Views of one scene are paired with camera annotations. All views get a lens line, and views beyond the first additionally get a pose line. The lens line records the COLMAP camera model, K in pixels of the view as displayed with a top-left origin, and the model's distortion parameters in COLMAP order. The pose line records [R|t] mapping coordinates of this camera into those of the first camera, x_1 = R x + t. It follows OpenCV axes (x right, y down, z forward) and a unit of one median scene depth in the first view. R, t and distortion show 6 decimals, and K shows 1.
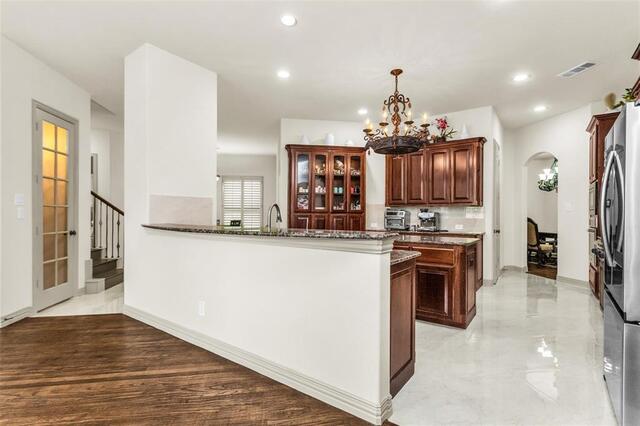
lens RADIAL K [[306.5, 0, 318.2], [0, 306.5, 214.0], [0, 0, 1]] dist [-0.002316, 0.002192]
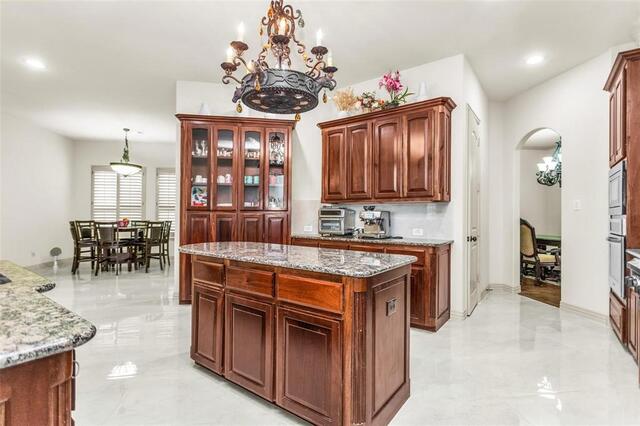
lens RADIAL K [[306.5, 0, 319.0], [0, 306.5, 213.1], [0, 0, 1]] dist [-0.002316, 0.002192]
pose [[0.999972, 0.002090, -0.007192, 0.233163], [-0.002137, 0.999976, -0.006606, 0.004330], [0.007178, 0.006621, 0.999952, 0.296621]]
